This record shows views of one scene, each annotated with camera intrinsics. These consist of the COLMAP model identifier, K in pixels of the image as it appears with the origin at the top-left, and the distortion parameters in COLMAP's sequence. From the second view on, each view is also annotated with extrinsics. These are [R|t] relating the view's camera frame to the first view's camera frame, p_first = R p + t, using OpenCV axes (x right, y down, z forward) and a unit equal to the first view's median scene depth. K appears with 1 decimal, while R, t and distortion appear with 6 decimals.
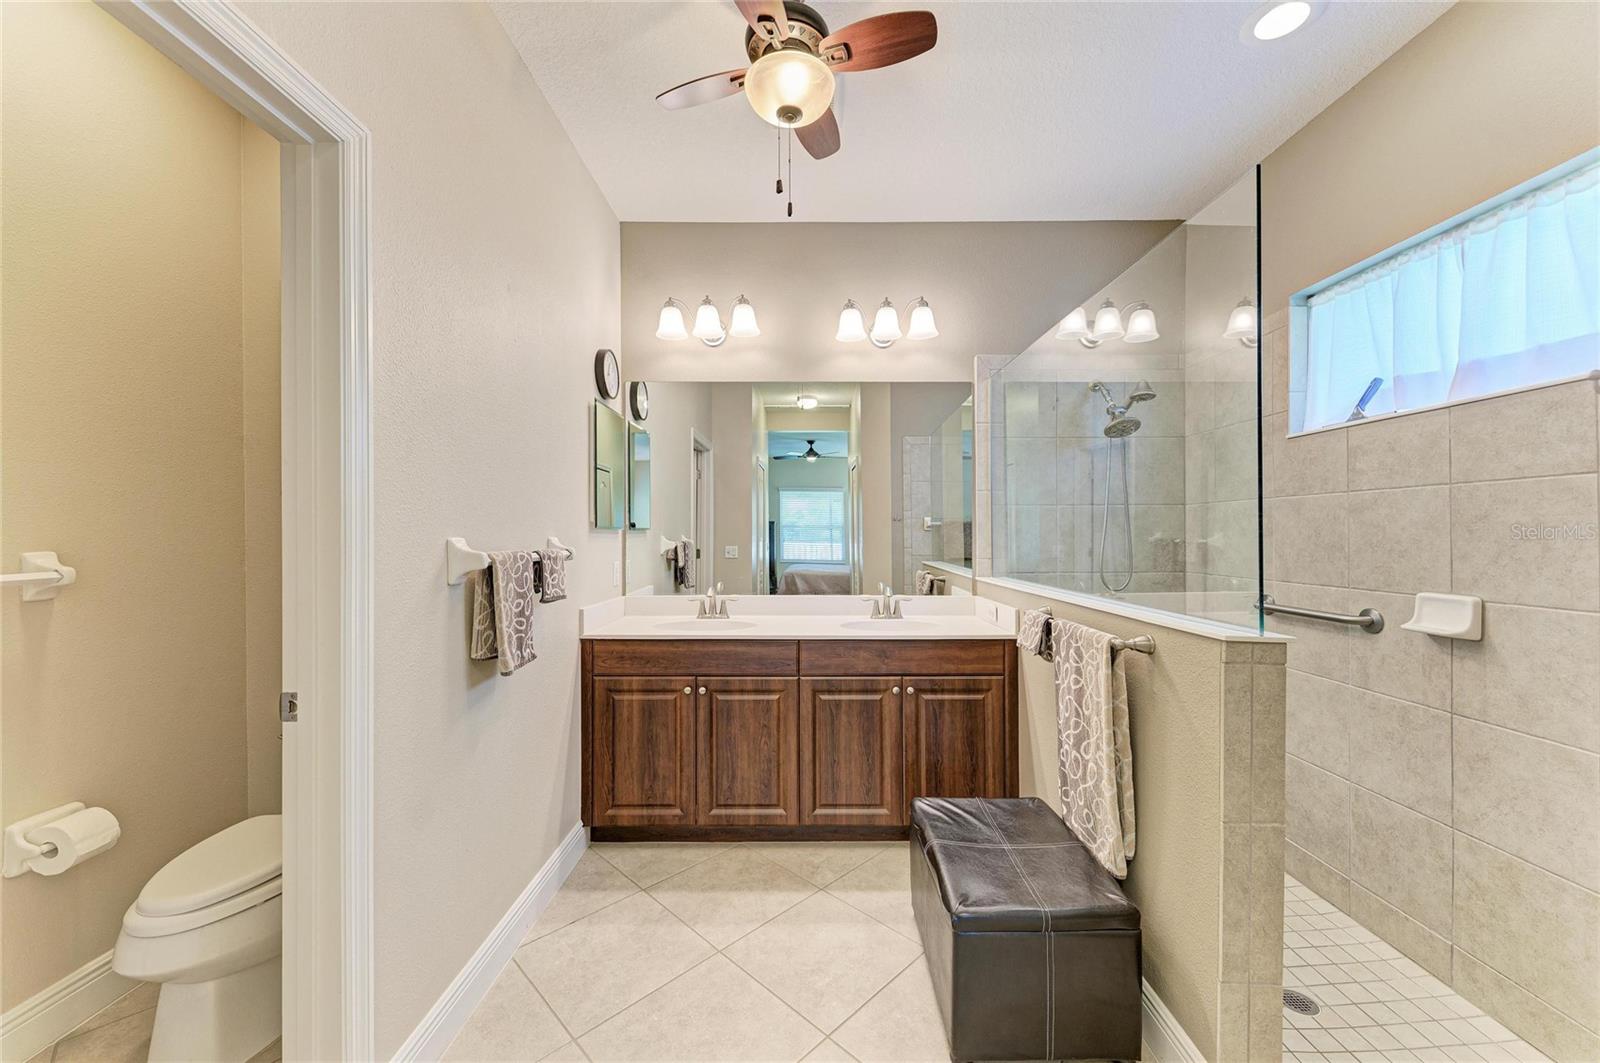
lens RADIAL K [[604.2, 0, 803.3], [0, 604.2, 536.4], [0, 0, 1]] dist [0.013298, -0.000104]
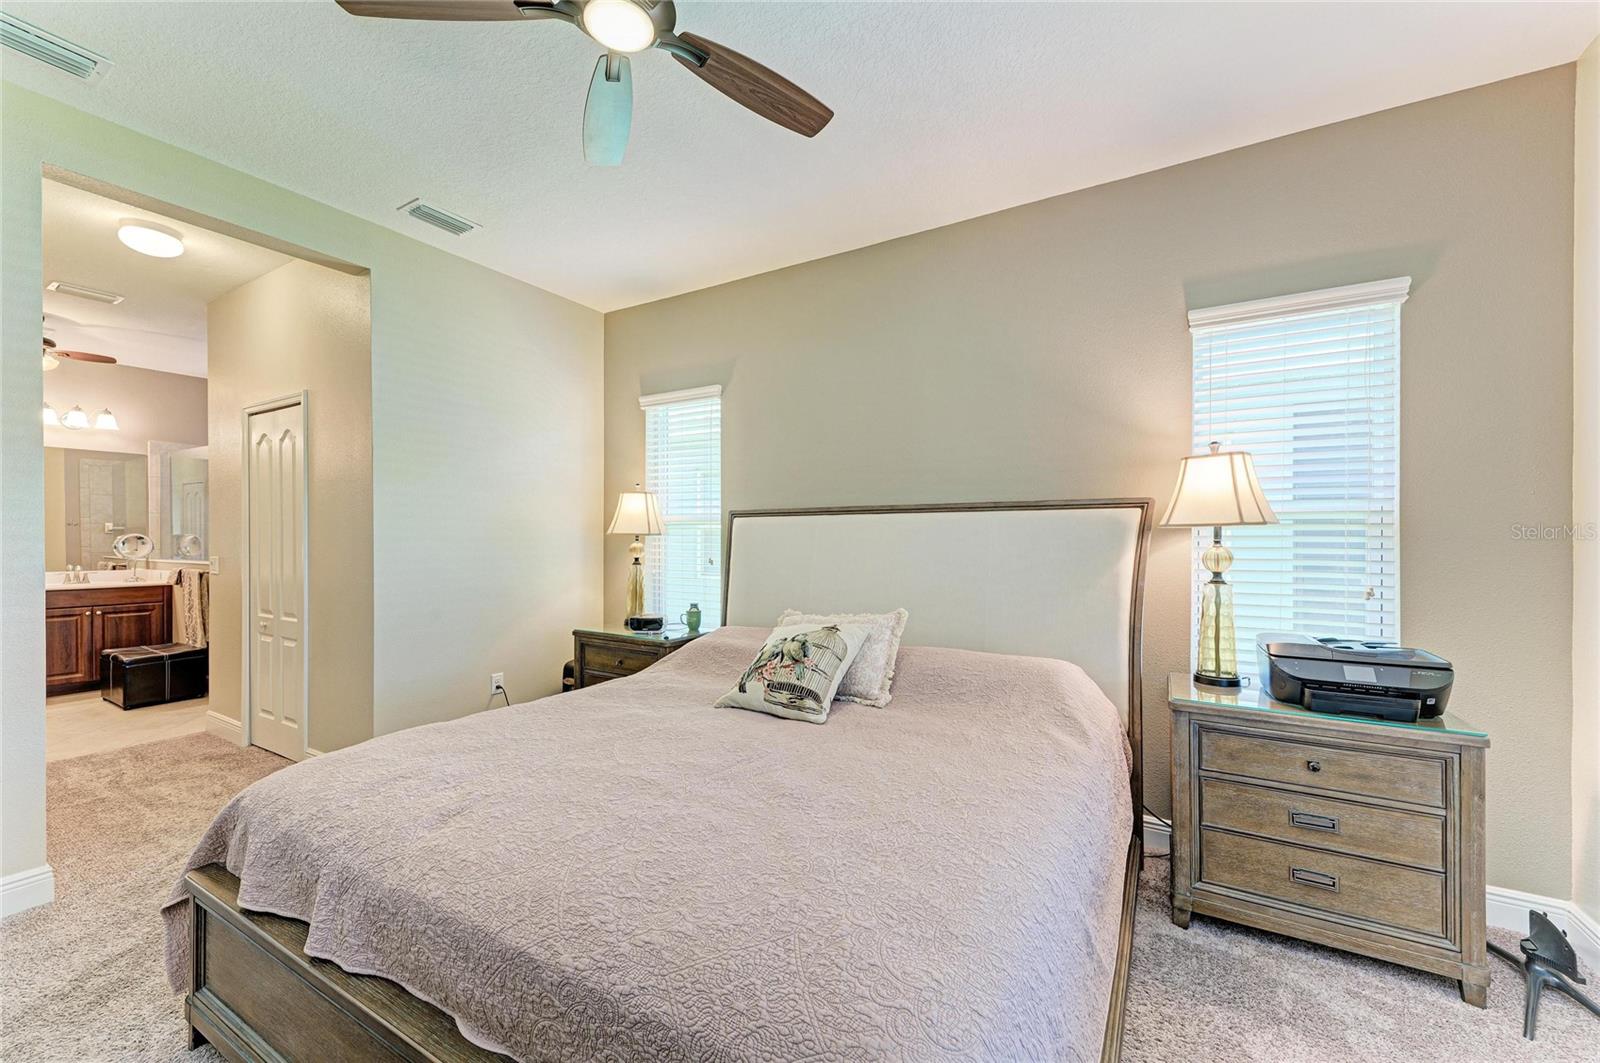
lens RADIAL K [[625.0, 0, 805.6], [0, 625.0, 542.8], [0, 0, 1]] dist [0.012308, -0.003937]
pose [[0.503930, -0.000170, 0.863744, -0.453952], [-0.002036, 0.999997, 0.001385, 0.009790], [-0.863742, -0.002456, 0.503929, -2.104962]]
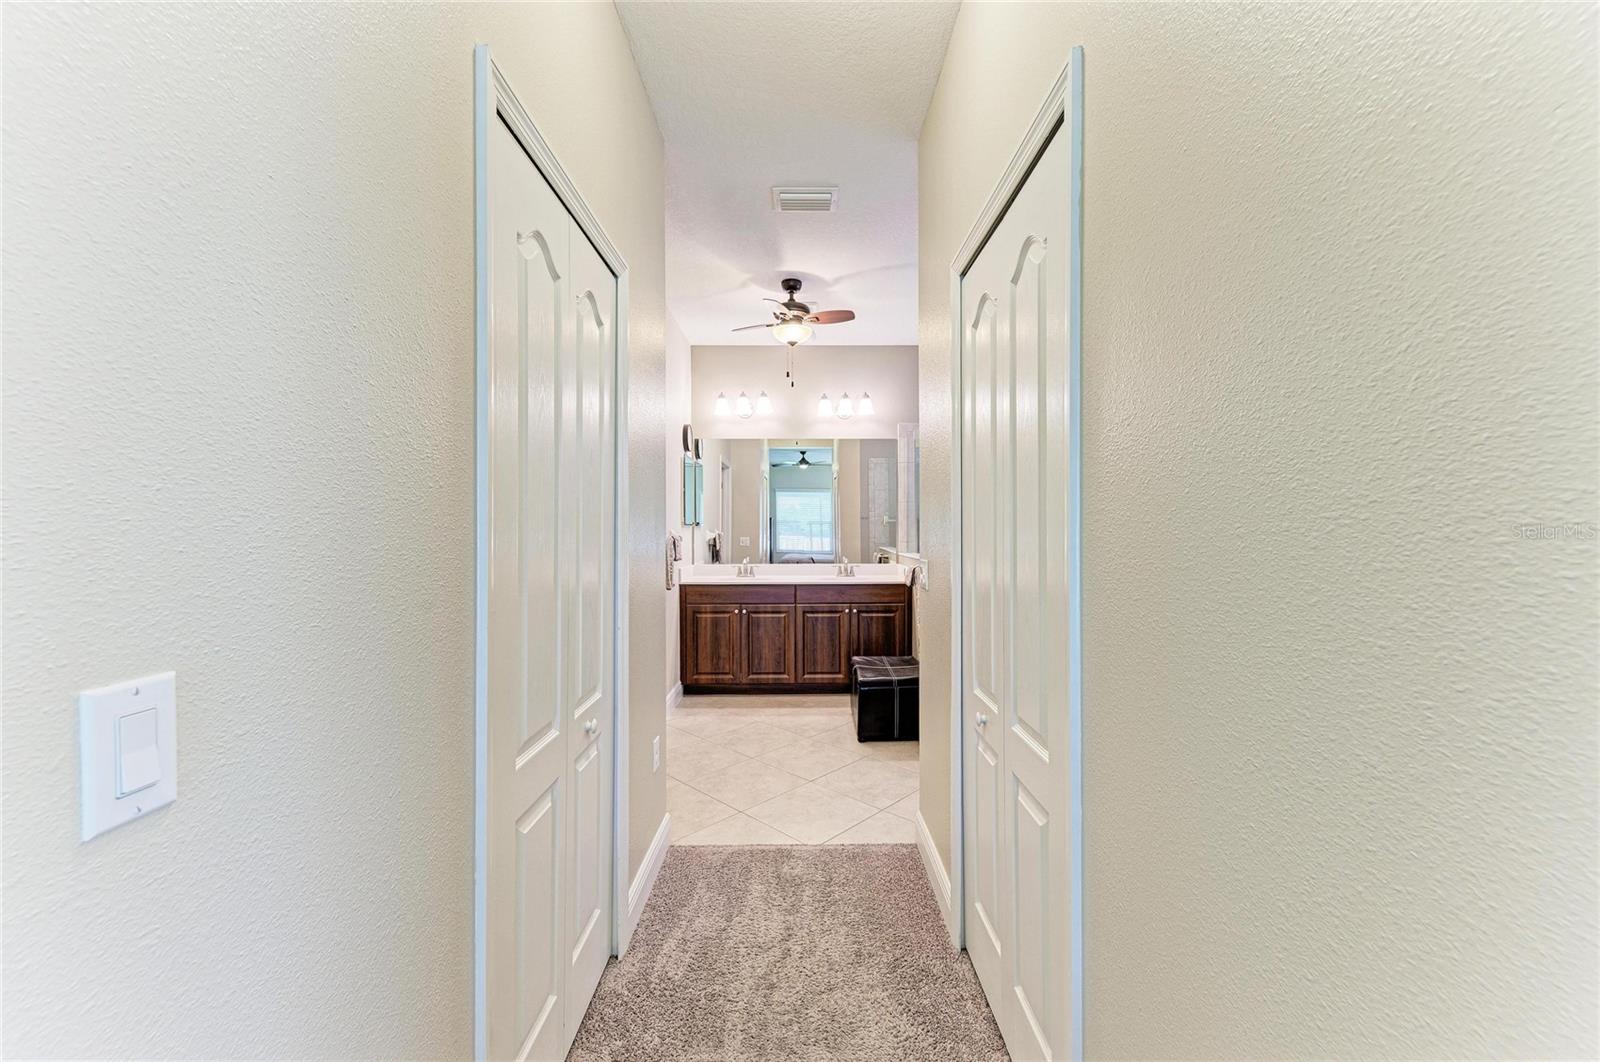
lens RADIAL K [[604.2, 0, 803.3], [0, 604.2, 535.9], [0, 0, 1]] dist [0.013298, -0.000104]
pose [[0.999928, -0.000344, 0.011966, -0.006194], [0.000258, 0.999974, 0.007195, 0.006181], [-0.011968, -0.007192, 0.999903, -0.870409]]
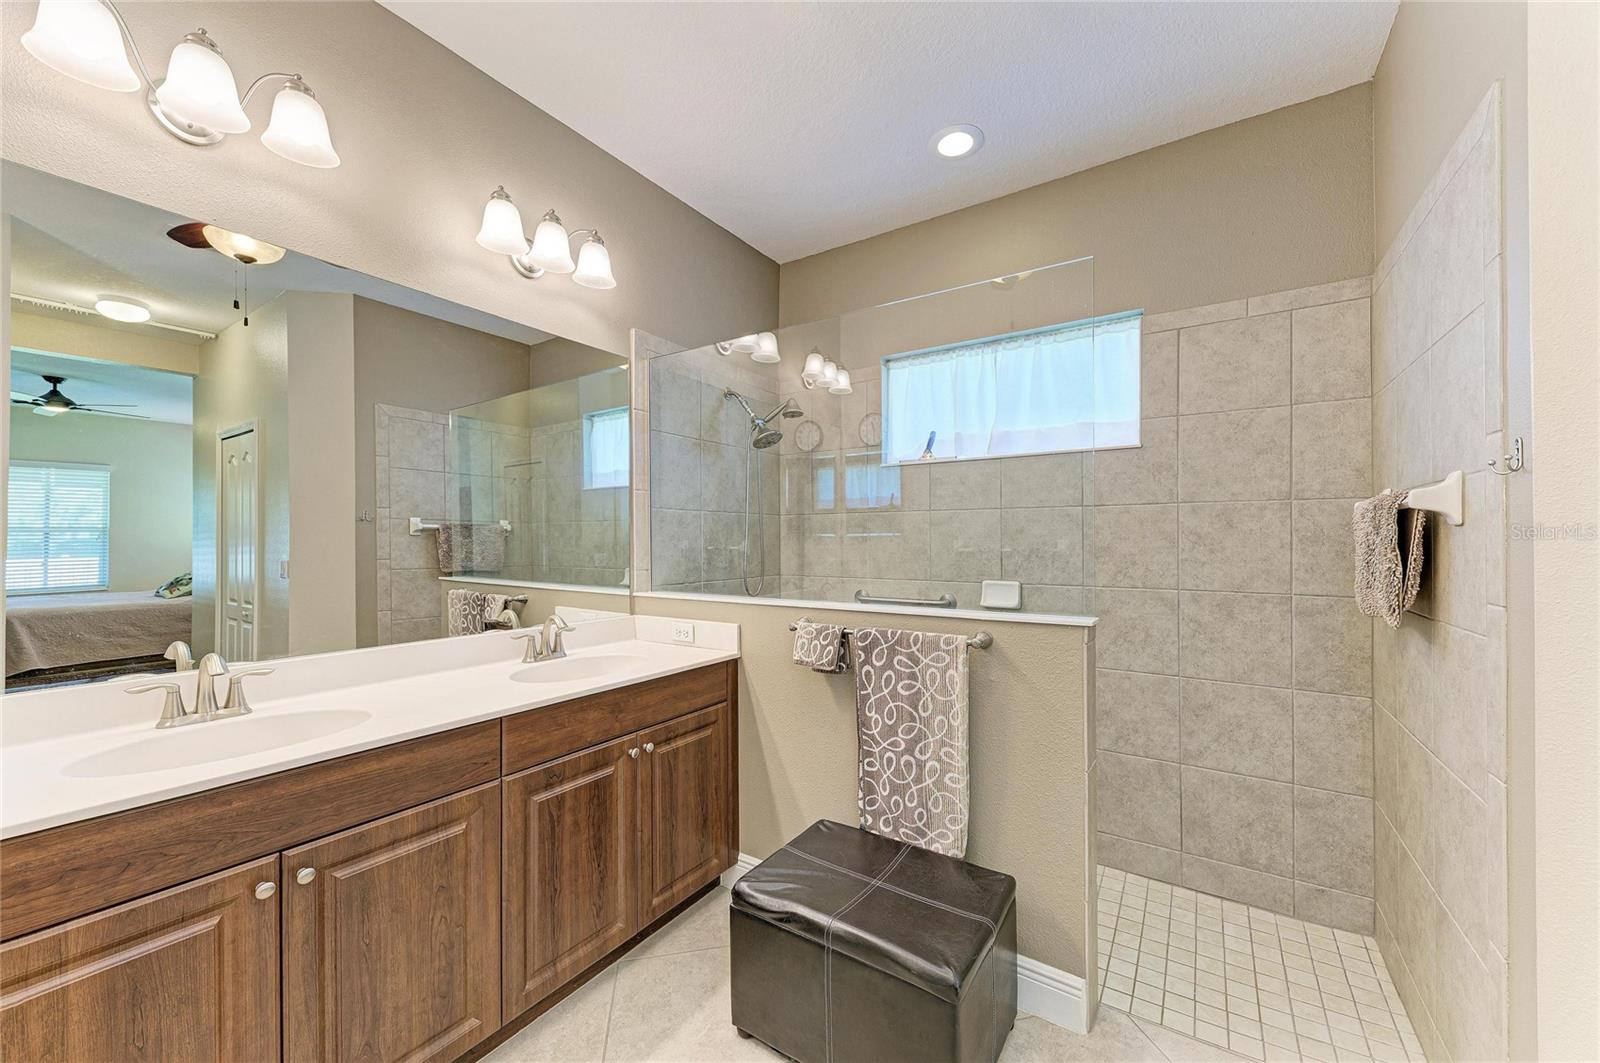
lens RADIAL K [[606.5, 0, 804.8], [0, 606.5, 542.6], [0, 0, 1]] dist [0.002311, -0.000024]
pose [[0.544938, -0.001541, 0.838475, -0.347770], [0.003416, 0.999994, -0.000381, -0.001161], [-0.838469, 0.003072, 0.544940, 0.417559]]
